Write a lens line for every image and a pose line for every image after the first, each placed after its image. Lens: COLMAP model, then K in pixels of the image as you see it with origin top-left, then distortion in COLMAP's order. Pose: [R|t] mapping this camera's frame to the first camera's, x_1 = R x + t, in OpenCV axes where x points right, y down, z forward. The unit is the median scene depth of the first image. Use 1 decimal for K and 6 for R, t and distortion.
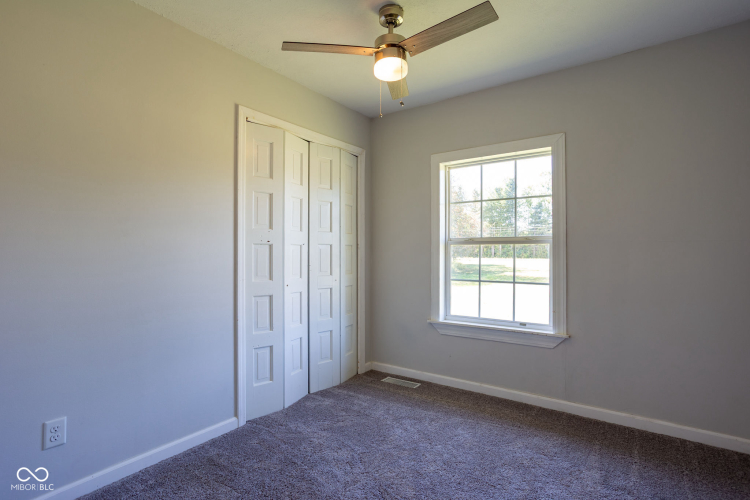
lens RADIAL K [[371.4, 0, 371.0], [0, 371.4, 250.2], [0, 0, 1]] dist [-0.002675, 0.000191]
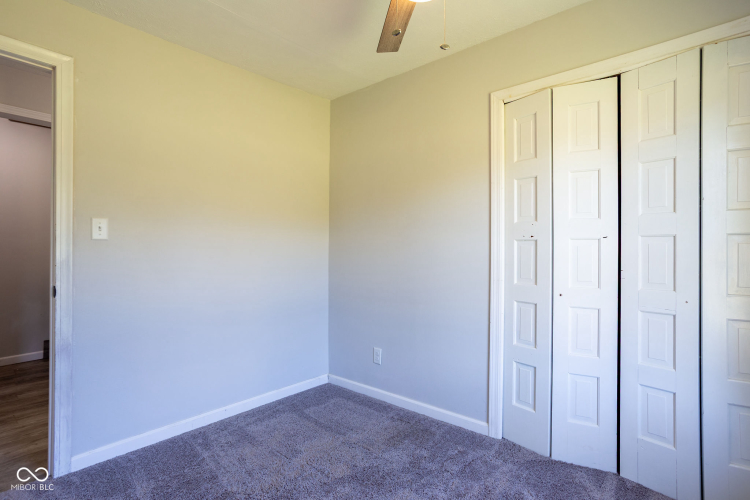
lens RADIAL K [[371.4, 0, 373.5], [0, 371.4, 247.4], [0, 0, 1]] dist [-0.002675, 0.000191]
pose [[-0.066285, -0.001895, -0.997799, 0.563160], [0.010029, 0.999946, -0.002566, -0.001264], [0.997750, -0.010177, -0.066263, 0.725012]]
